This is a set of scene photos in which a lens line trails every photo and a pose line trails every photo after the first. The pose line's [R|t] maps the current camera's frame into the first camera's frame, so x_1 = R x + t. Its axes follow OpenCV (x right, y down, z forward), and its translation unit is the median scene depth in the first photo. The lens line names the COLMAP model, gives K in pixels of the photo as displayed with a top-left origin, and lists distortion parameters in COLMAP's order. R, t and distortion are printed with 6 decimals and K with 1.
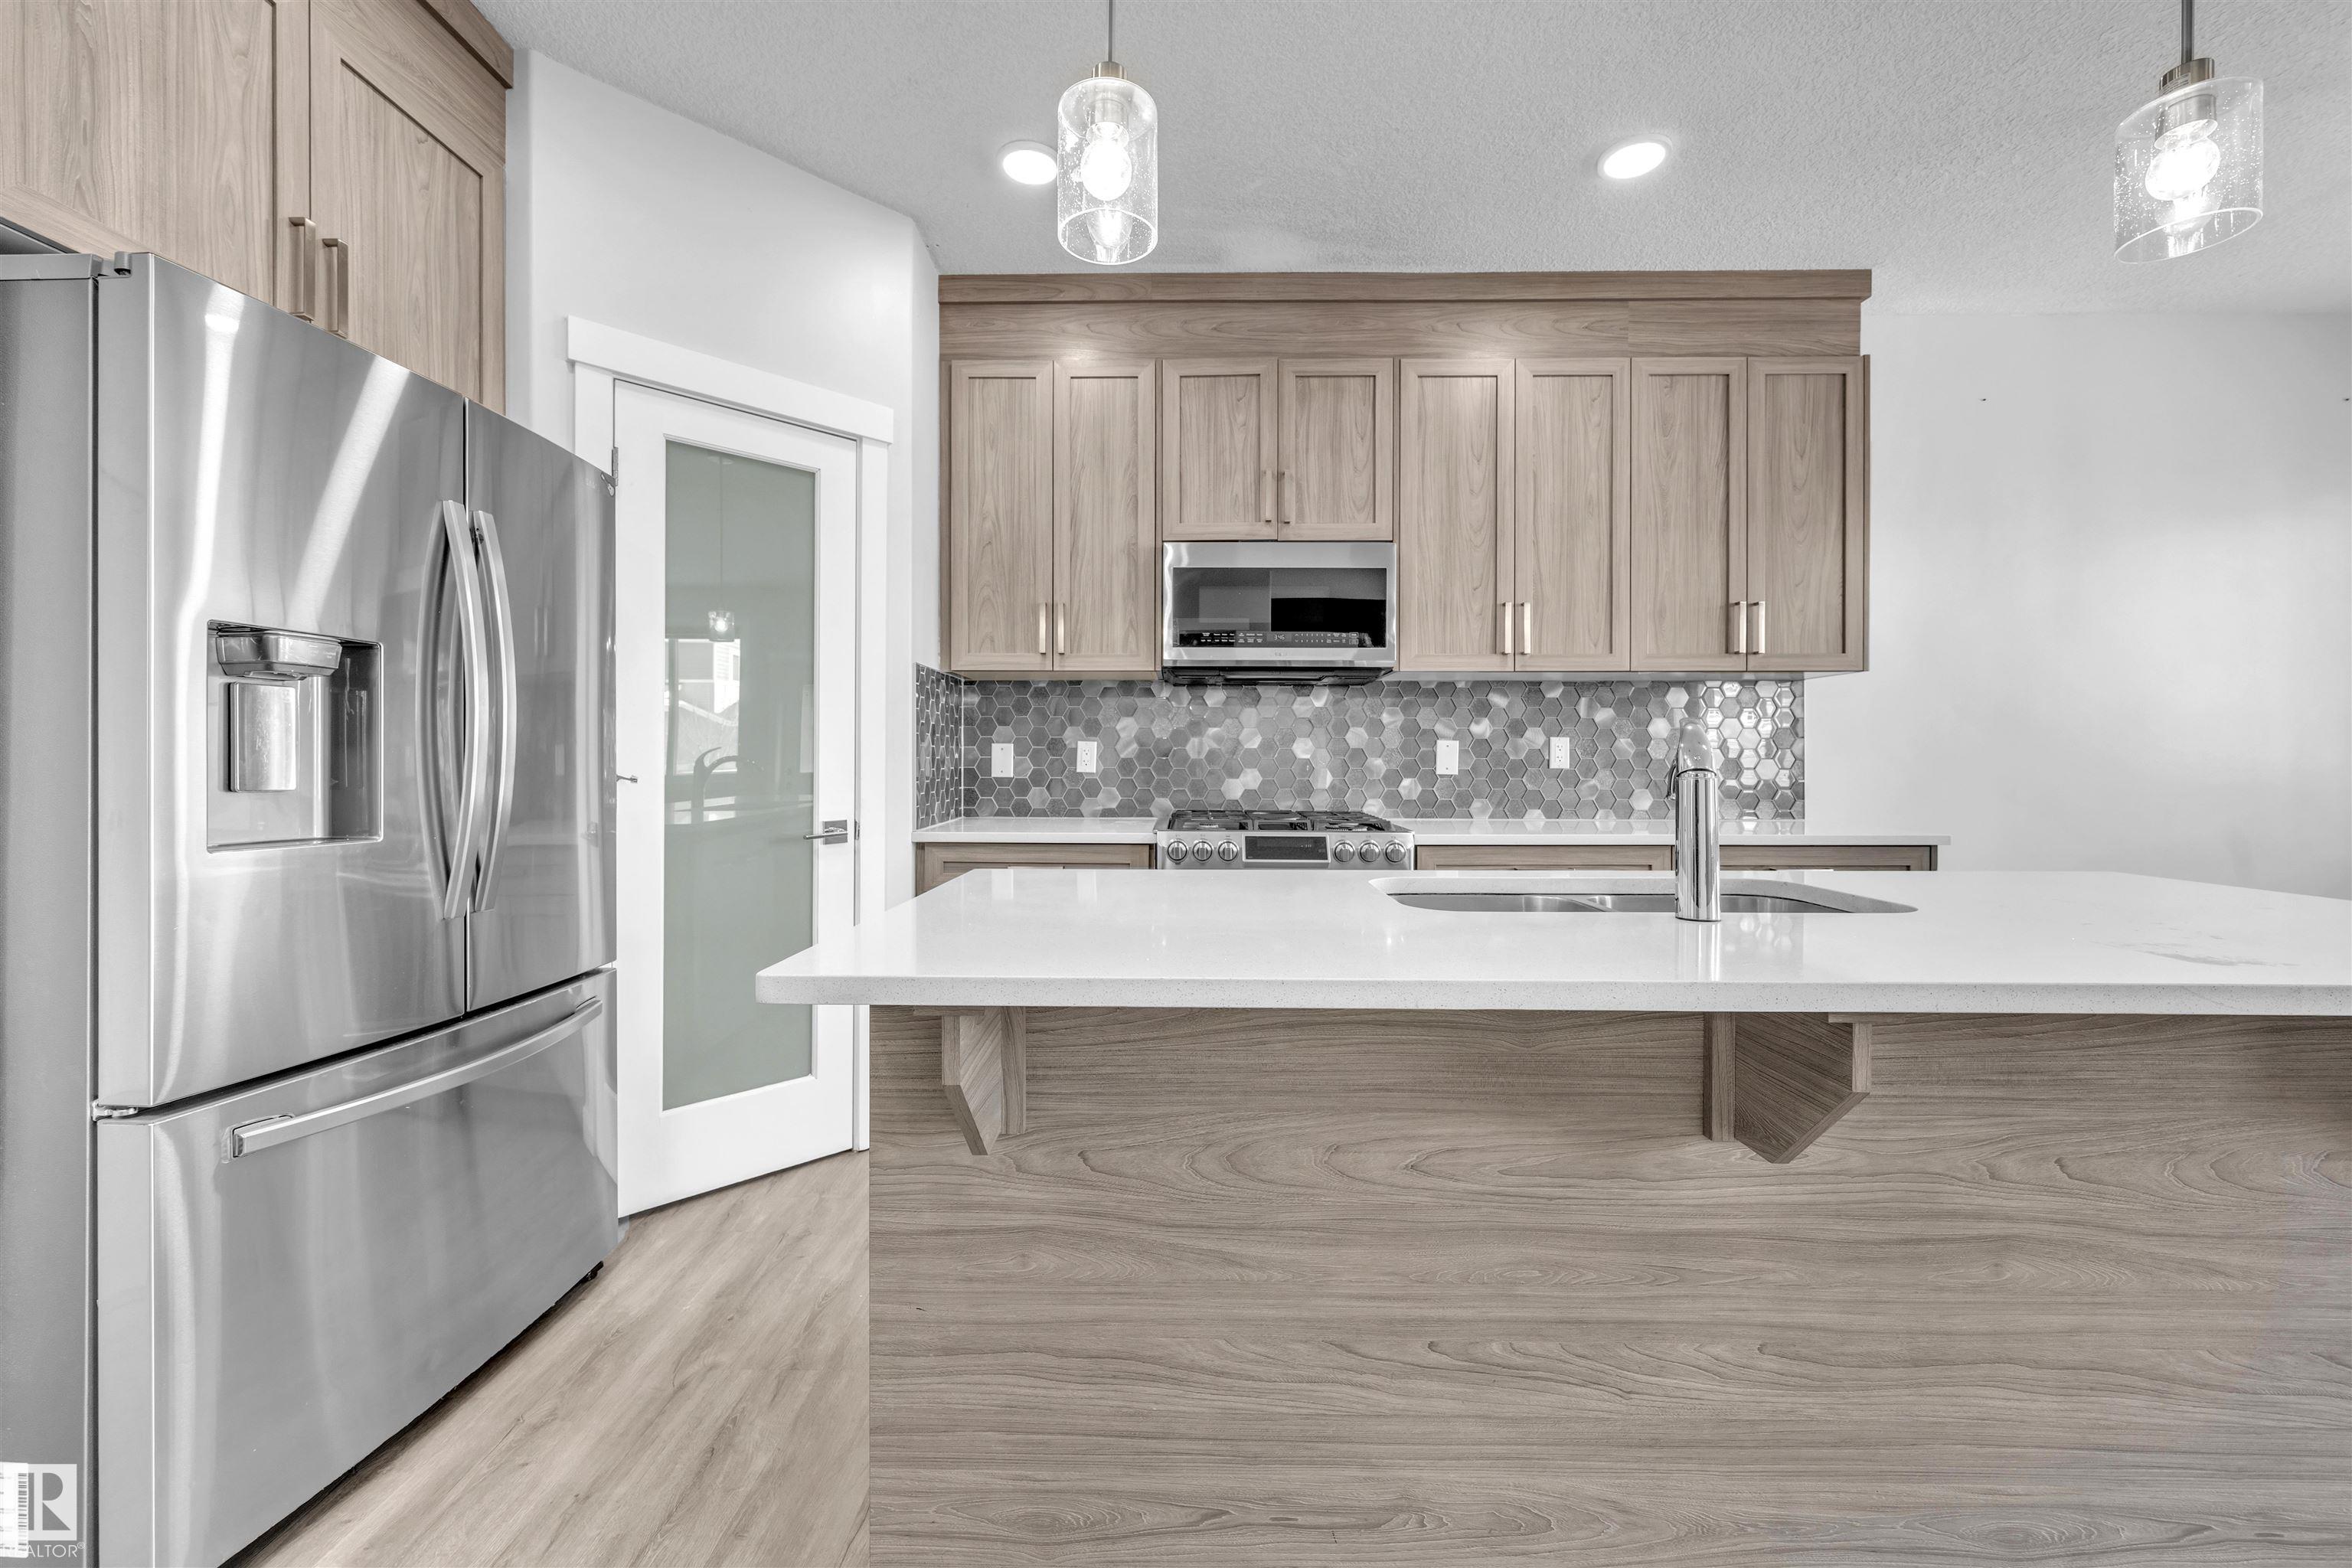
lens RADIAL K [[930.4, 0, 1175.5], [0, 930.4, 768.5], [0, 0, 1]] dist [-0.000758, 0.000807]
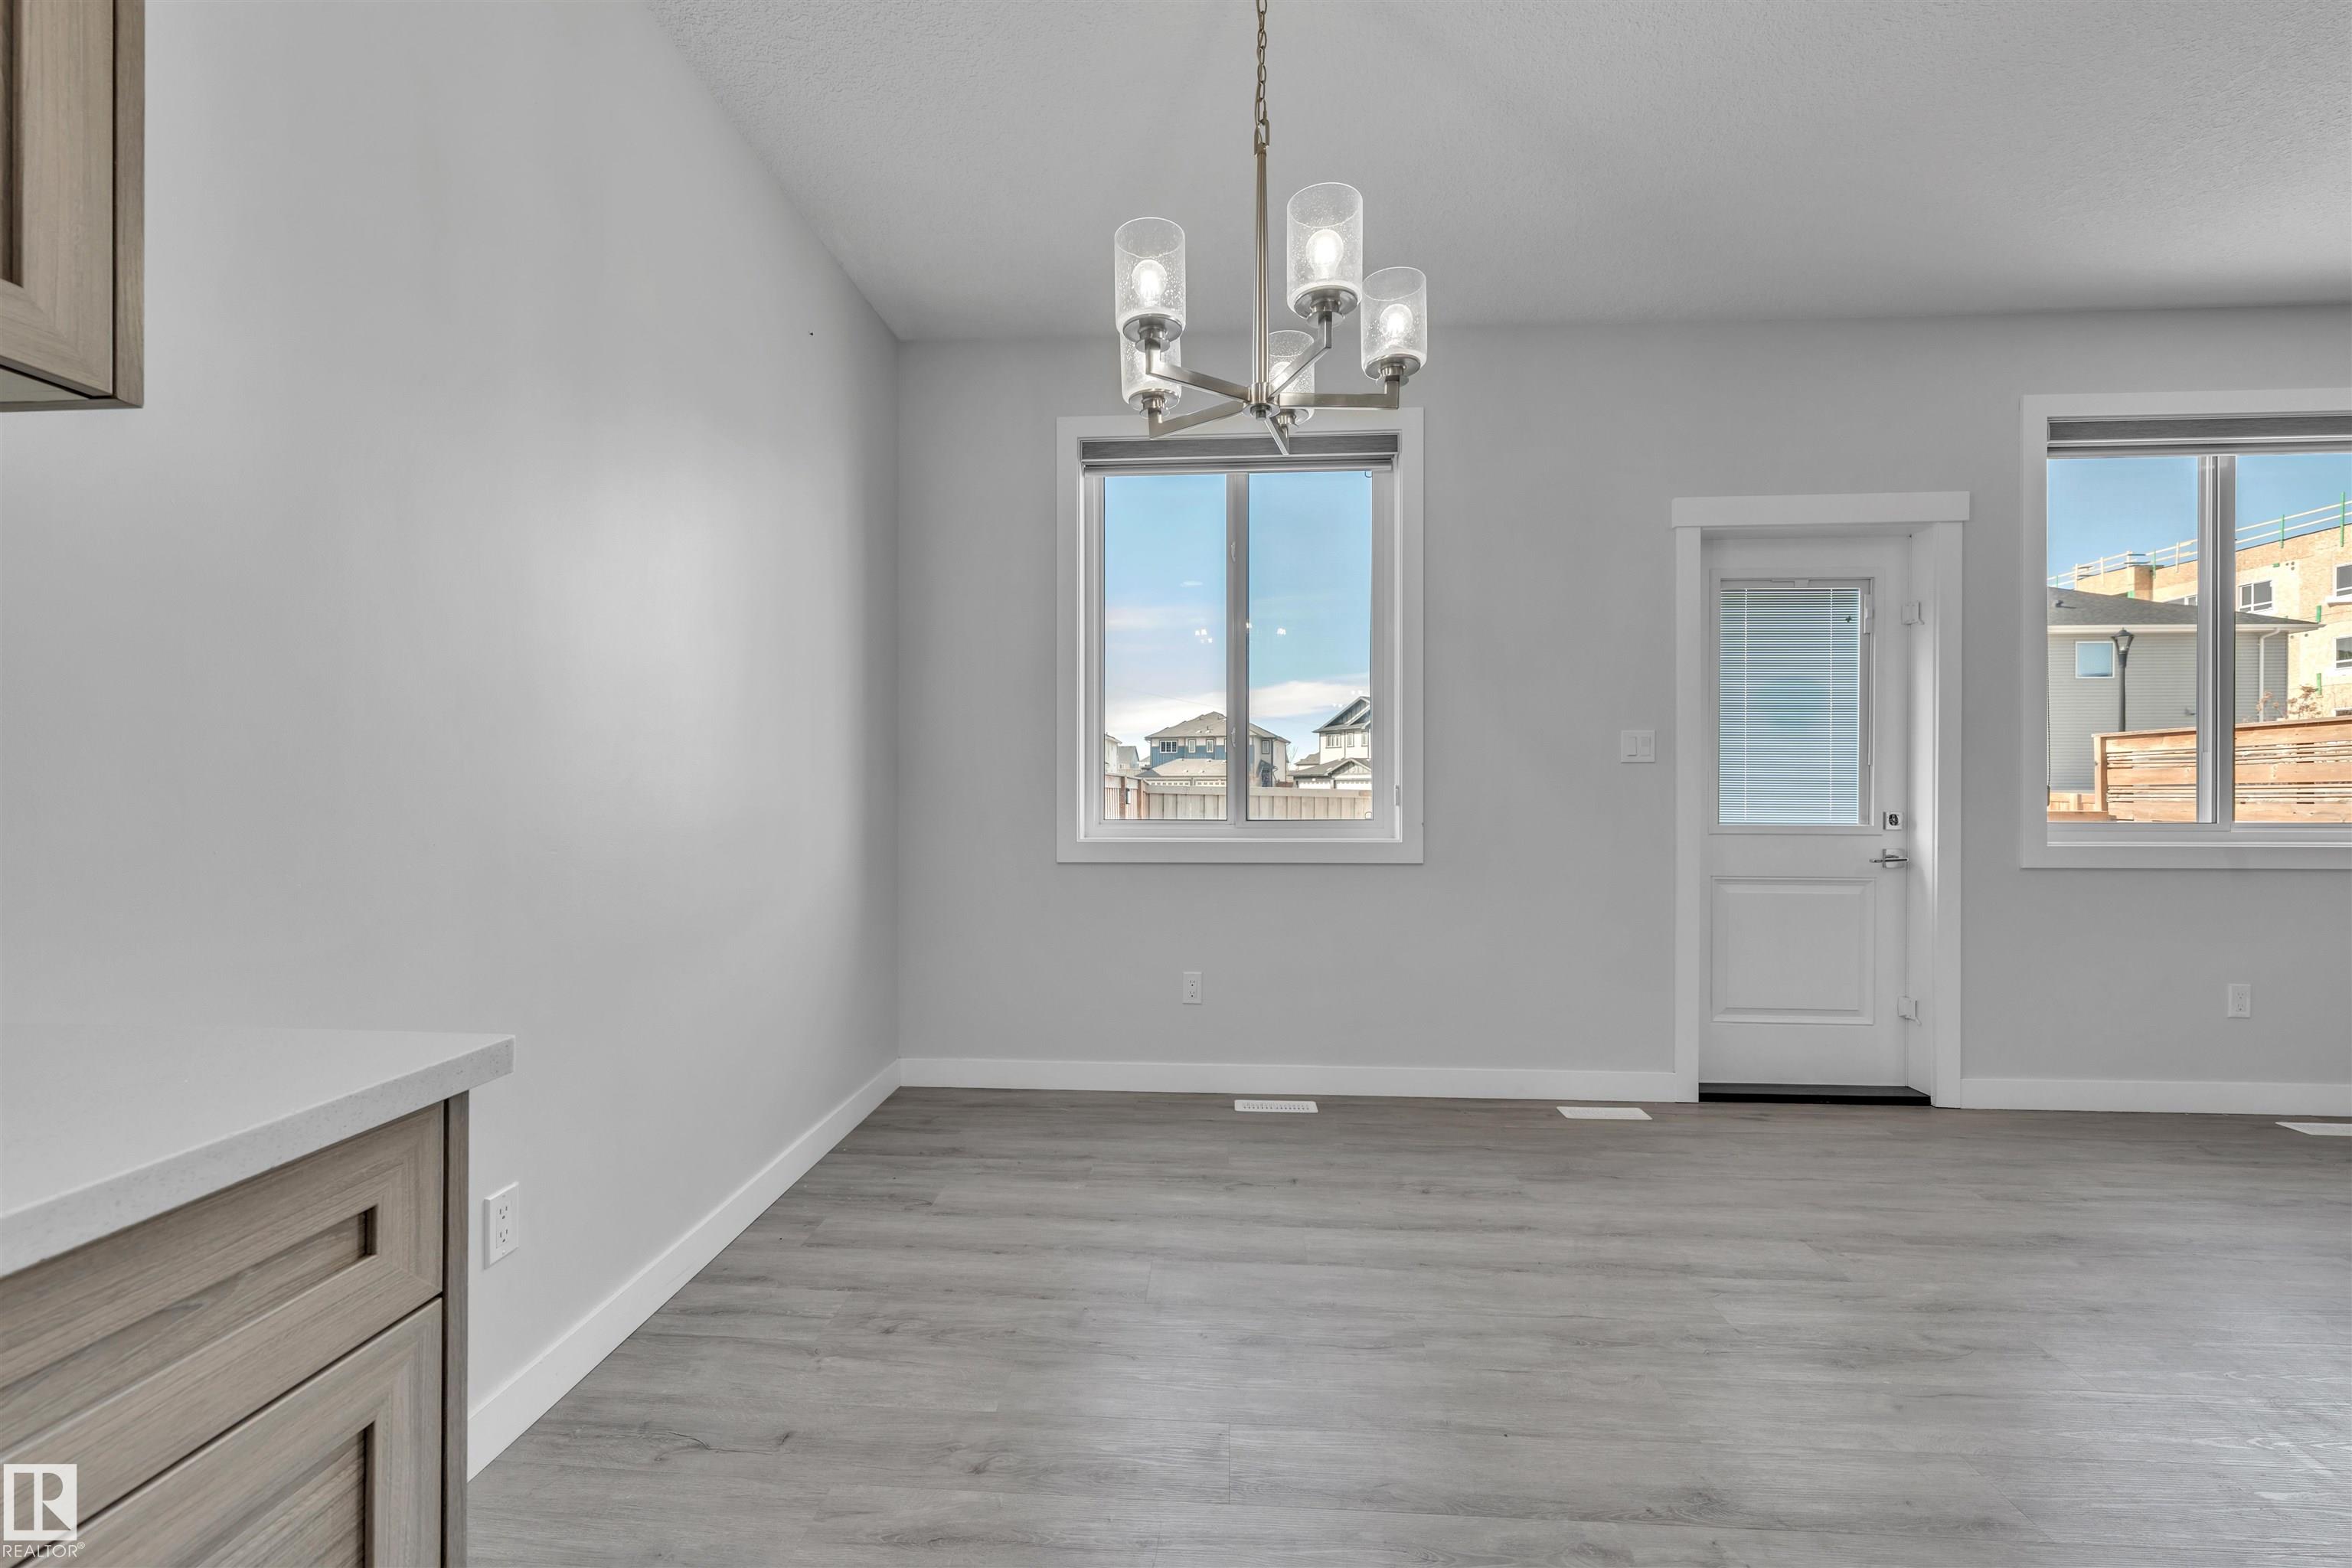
lens RADIAL K [[930.4, 0, 1175.1], [0, 930.4, 789.6], [0, 0, 1]] dist [-0.000758, 0.000807]
pose [[0.047939, -0.005067, 0.998837, 0.505753], [0.003734, 0.999981, 0.004894, -0.002887], [-0.998843, 0.003495, 0.047957, 0.704052]]
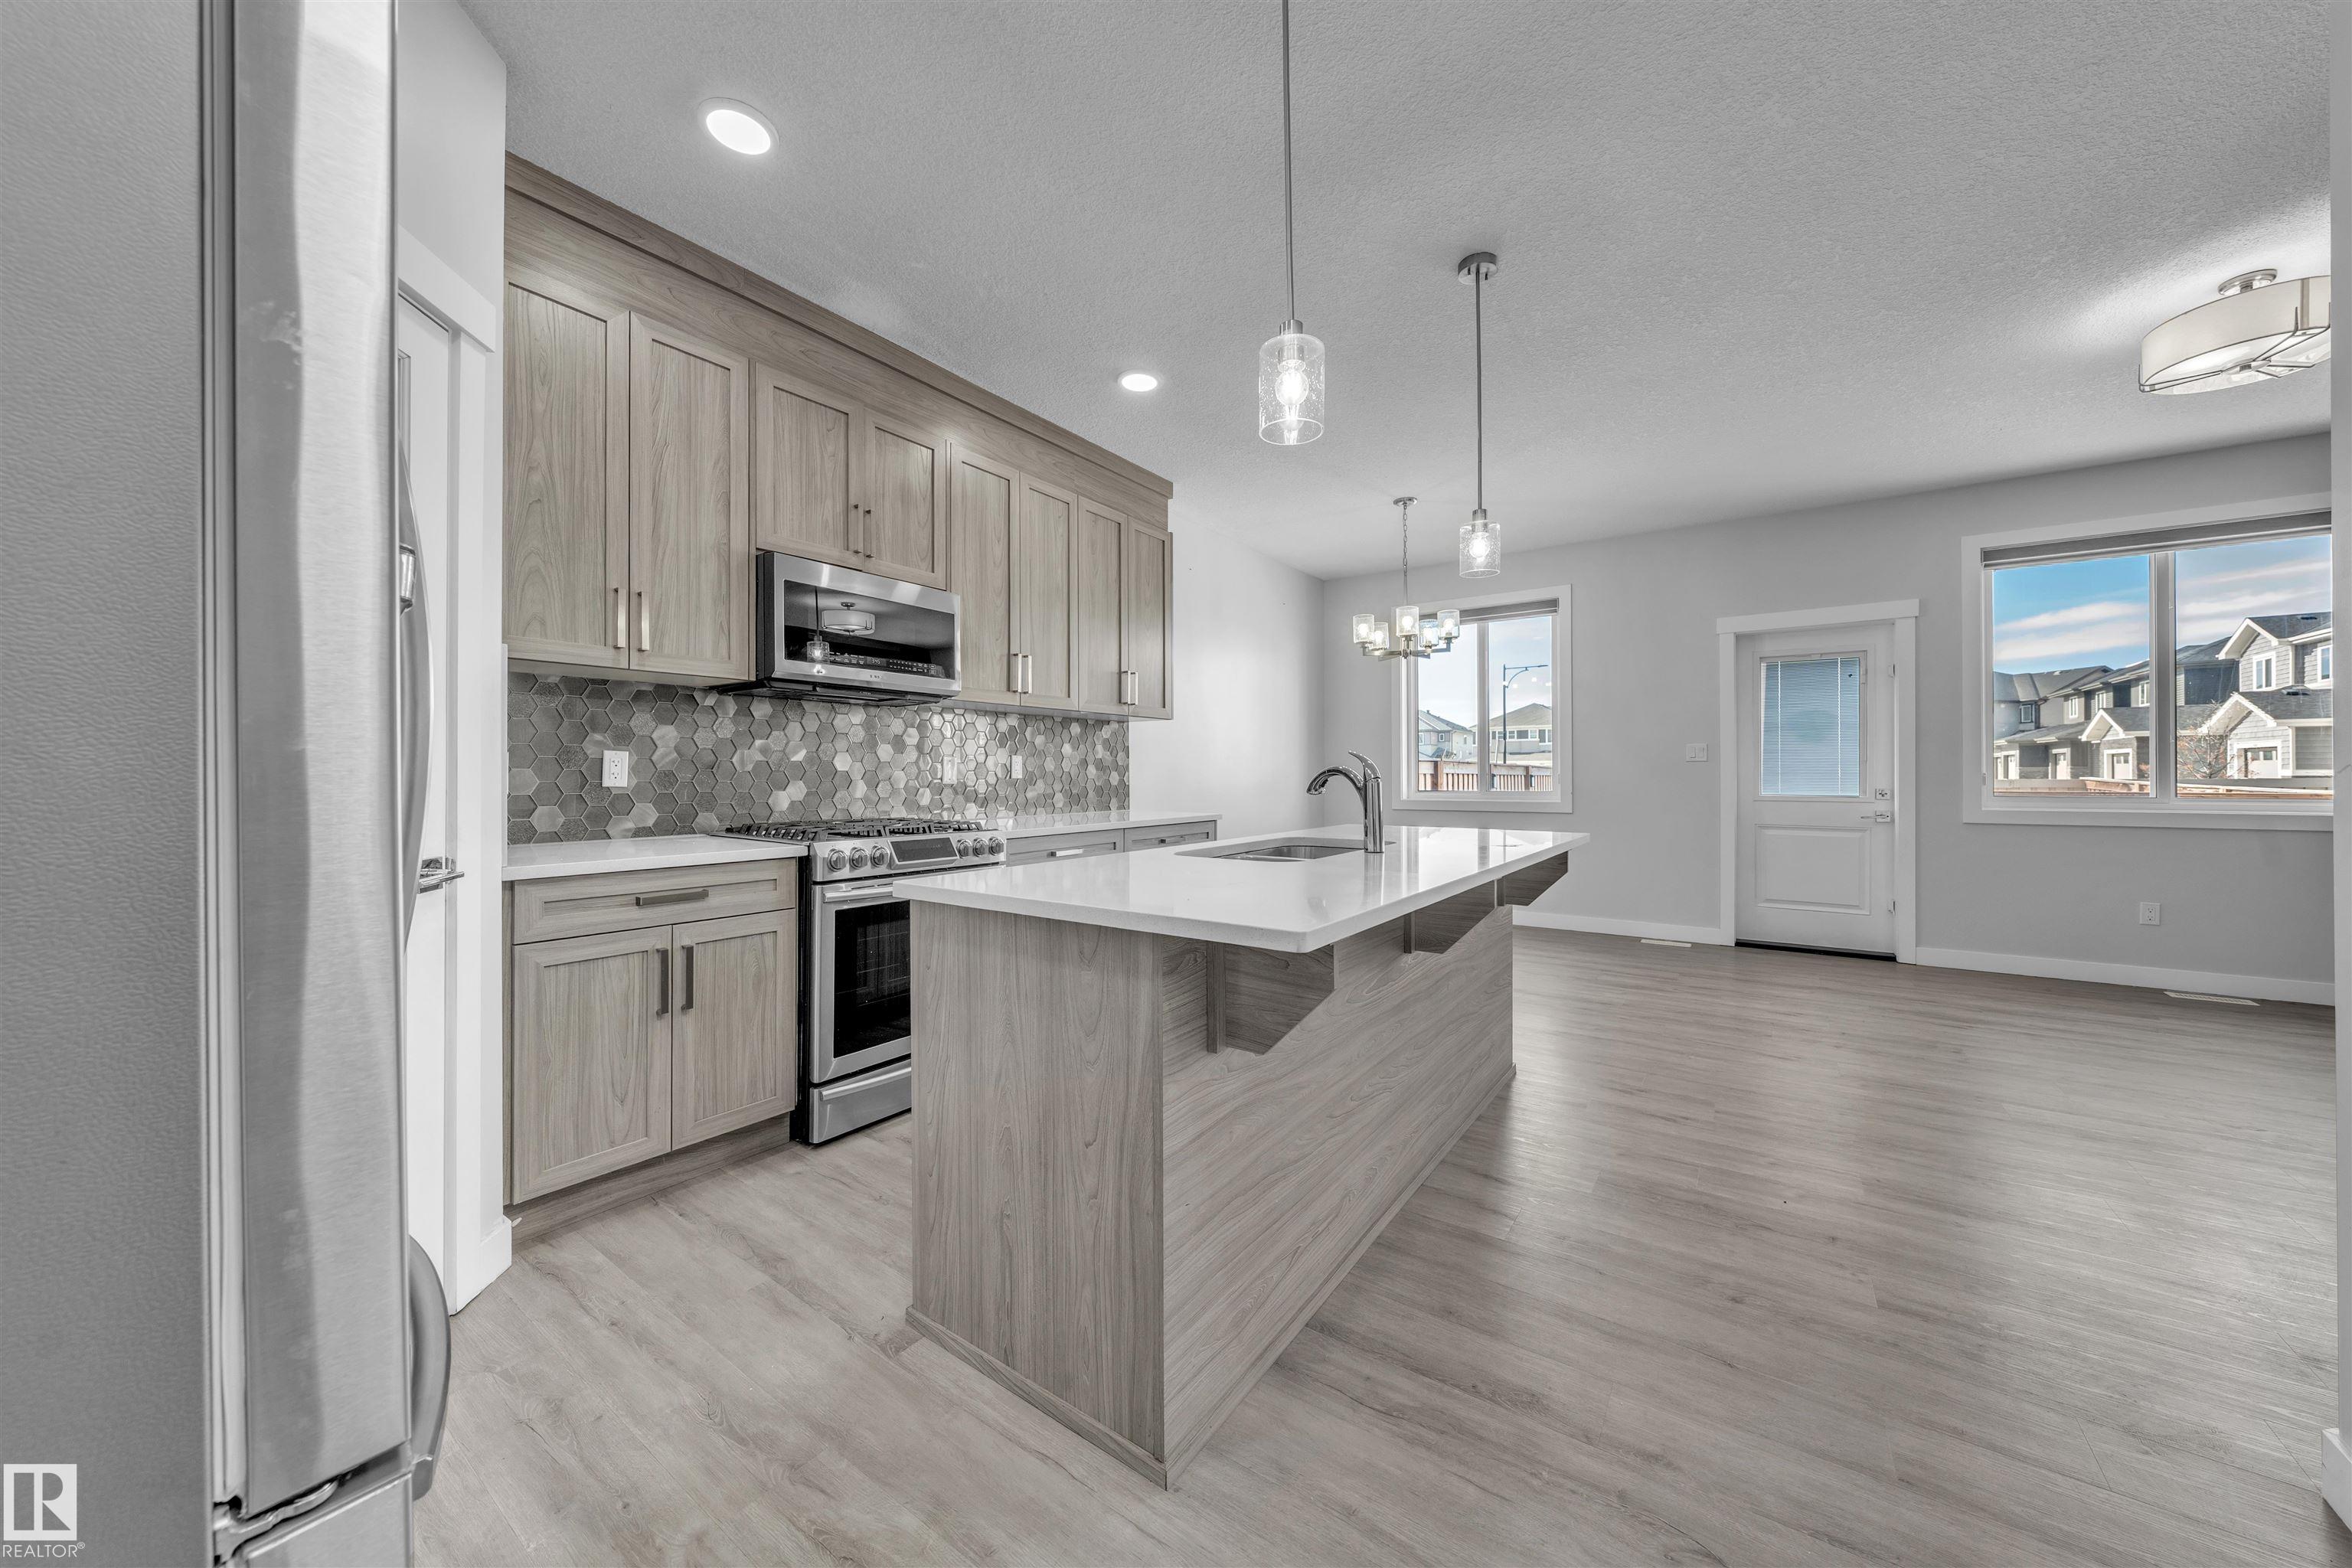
lens RADIAL K [[819.5, 0, 1183.0], [0, 819.5, 780.8], [0, 0, 1]] dist [-0.009235, -0.000037]
pose [[0.560969, -0.008735, 0.827791, -0.474321], [0.006279, 0.999960, 0.006296, -0.002818], [-0.827813, 0.001666, 0.561002, 0.149333]]
